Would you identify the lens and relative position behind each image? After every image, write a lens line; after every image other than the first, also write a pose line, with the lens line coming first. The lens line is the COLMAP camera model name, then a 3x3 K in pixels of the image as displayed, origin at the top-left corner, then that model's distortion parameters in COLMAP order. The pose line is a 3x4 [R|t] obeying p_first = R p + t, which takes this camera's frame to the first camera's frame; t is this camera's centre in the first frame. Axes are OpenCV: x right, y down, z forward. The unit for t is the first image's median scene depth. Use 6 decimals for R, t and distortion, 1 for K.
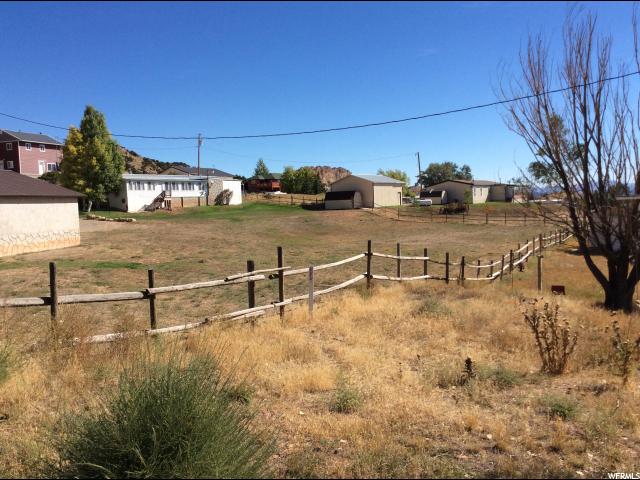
lens RADIAL K [[575.1, 0, 322.2], [0, 575.1, 242.4], [0, 0, 1]] dist [0.129871, -0.266371]
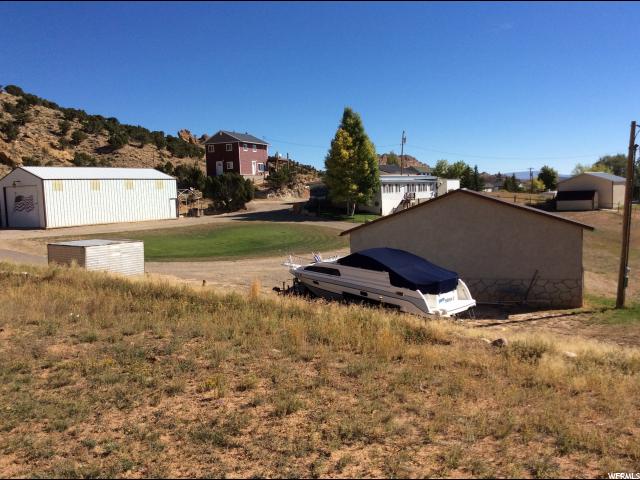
lens RADIAL K [[575.1, 0, 322.2], [0, 575.1, 242.4], [0, 0, 1]] dist [0.129871, -0.266371]
pose [[0.995054, 0.009424, -0.098885, -0.337068], [-0.007329, 0.999741, 0.021530, -0.026206], [0.099063, -0.020699, 0.994866, 0.011532]]
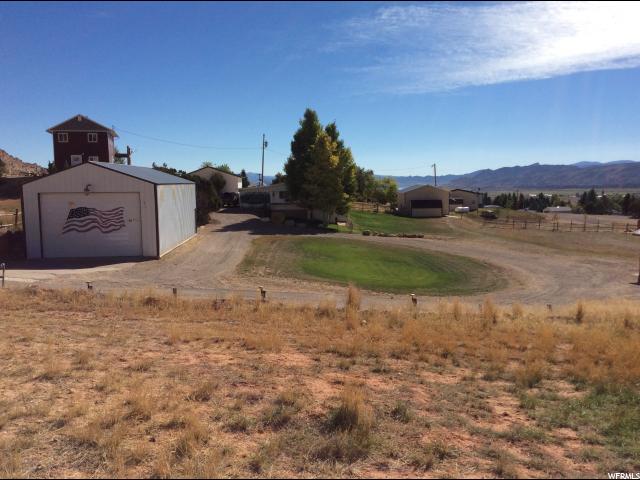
lens RADIAL K [[575.1, 0, 322.2], [0, 575.1, 242.4], [0, 0, 1]] dist [0.129871, -0.266371]
pose [[0.841221, -0.027482, 0.539993, -0.867360], [0.016307, 0.999543, 0.025466, -0.047052], [-0.540445, -0.012617, 0.841284, 0.210958]]
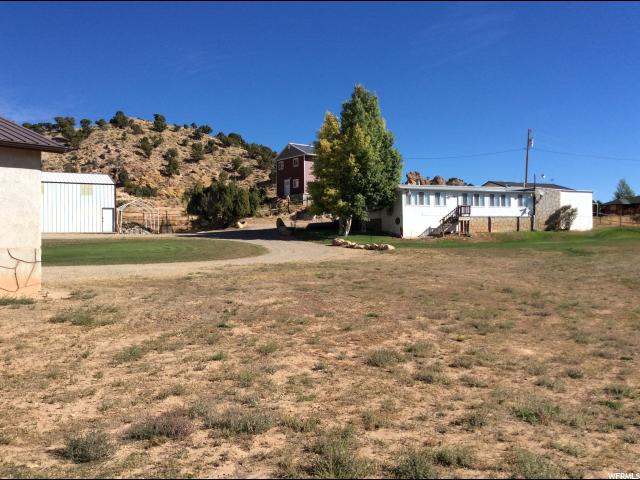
lens RADIAL K [[575.1, 0, 322.2], [0, 575.1, 242.4], [0, 0, 1]] dist [0.129871, -0.266371]
pose [[0.838052, 0.016000, -0.545356, -0.050380], [-0.051131, 0.997474, -0.049308, -0.009262], [0.543190, 0.069207, 0.836753, 0.396540]]
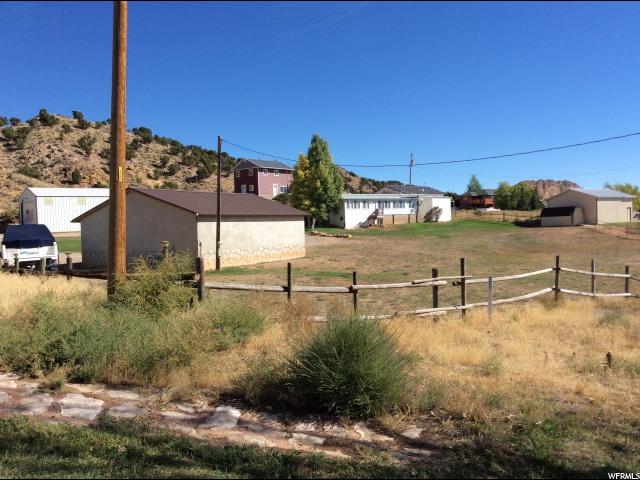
lens RADIAL K [[575.1, 0, 322.2], [0, 575.1, 242.4], [0, 0, 1]] dist [0.129871, -0.266371]
pose [[0.934668, 0.012371, -0.355307, 0.012545], [-0.022739, 0.999428, -0.025020, 0.001872], [0.354794, 0.031465, 0.934415, -0.031785]]
